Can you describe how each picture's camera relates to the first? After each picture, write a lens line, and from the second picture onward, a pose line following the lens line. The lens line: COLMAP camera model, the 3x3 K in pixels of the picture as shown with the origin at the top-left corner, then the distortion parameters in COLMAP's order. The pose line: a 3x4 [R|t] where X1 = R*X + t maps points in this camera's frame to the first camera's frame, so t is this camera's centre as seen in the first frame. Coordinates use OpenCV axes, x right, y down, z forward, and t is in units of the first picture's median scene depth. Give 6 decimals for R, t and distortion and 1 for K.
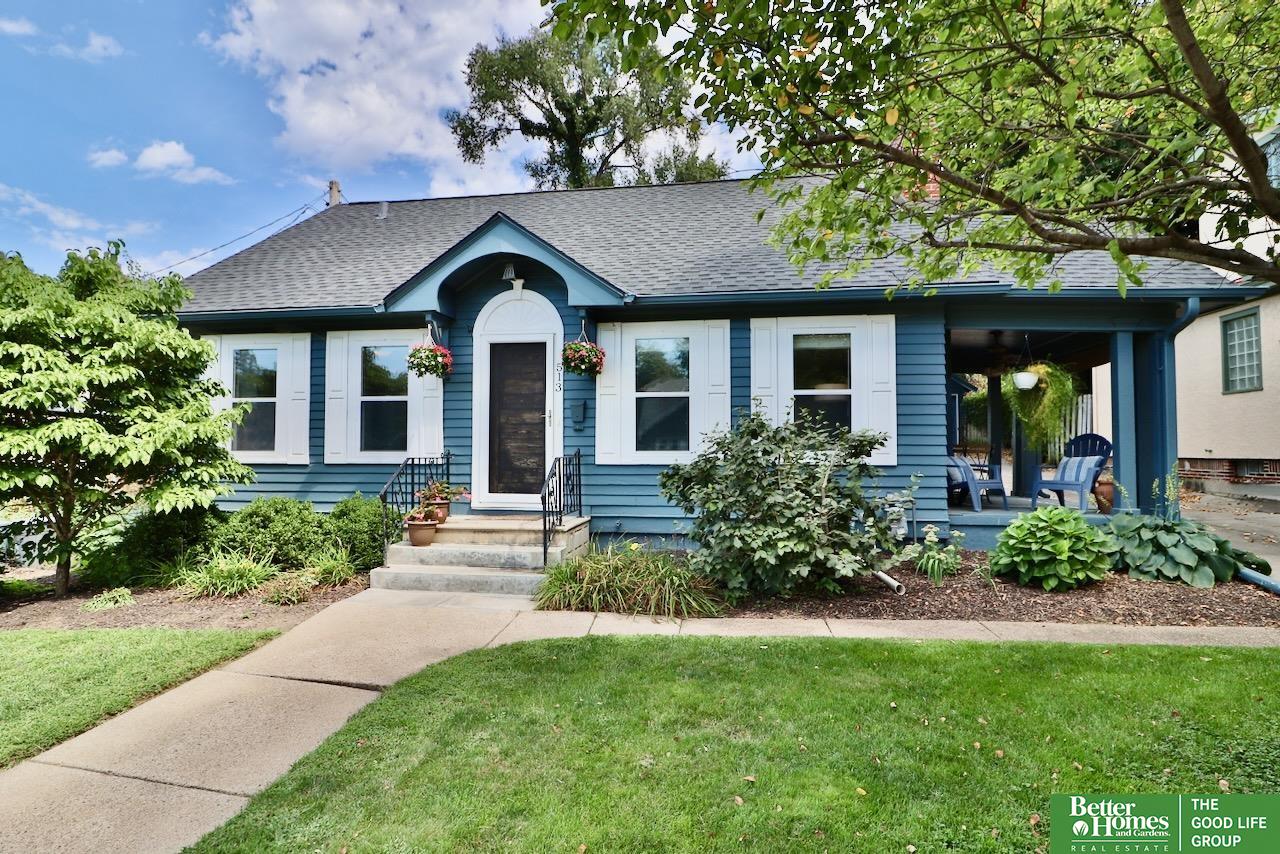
lens RADIAL K [[659.4, 0, 635.7], [0, 659.4, 426.5], [0, 0, 1]] dist [-0.011353, -0.006598]
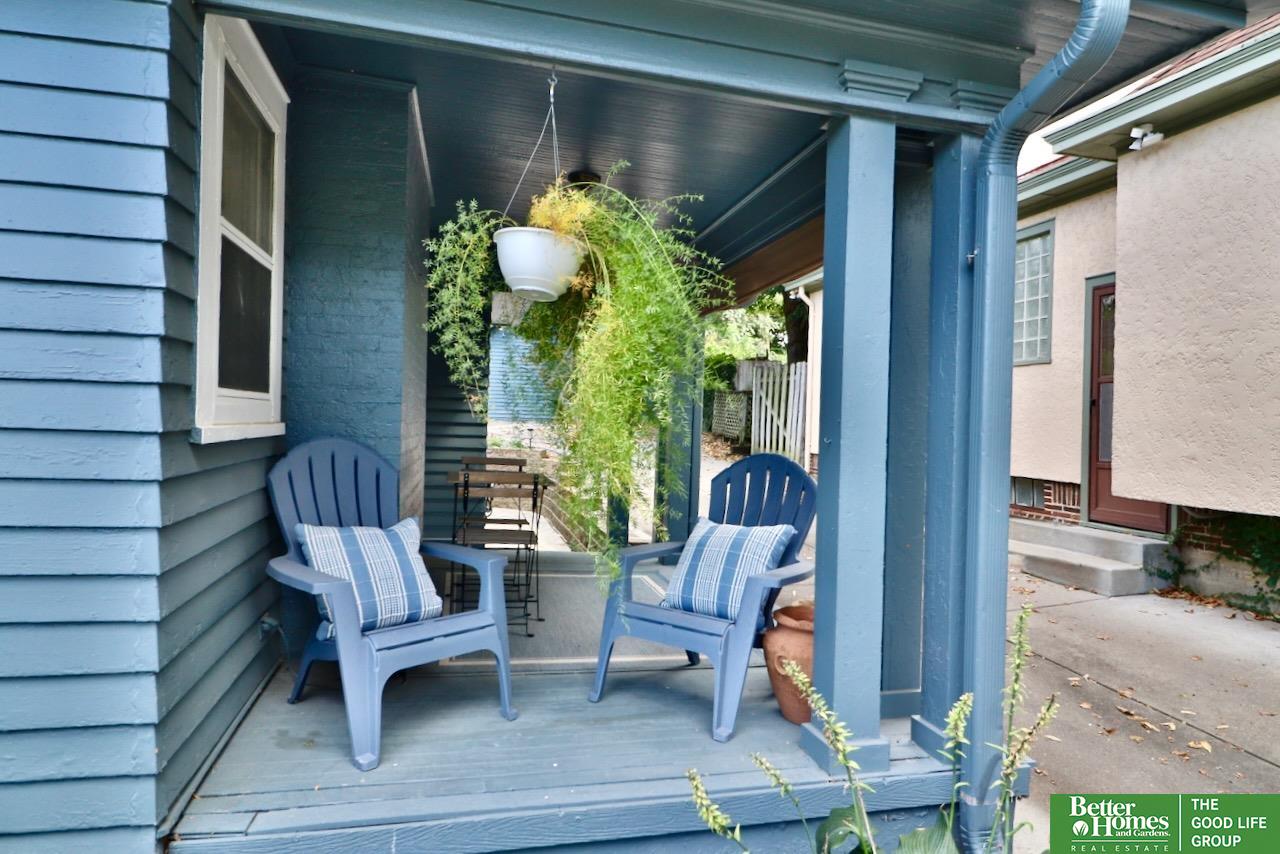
lens RADIAL K [[737.0, 0, 641.2], [0, 737.0, 427.4], [0, 0, 1]] dist [-0.000423, 0.000007]
pose [[0.930784, 0.013666, 0.365314, 0.481597], [-0.033243, 0.998325, 0.047354, -0.022138], [-0.364055, -0.056221, 0.929679, 0.650629]]
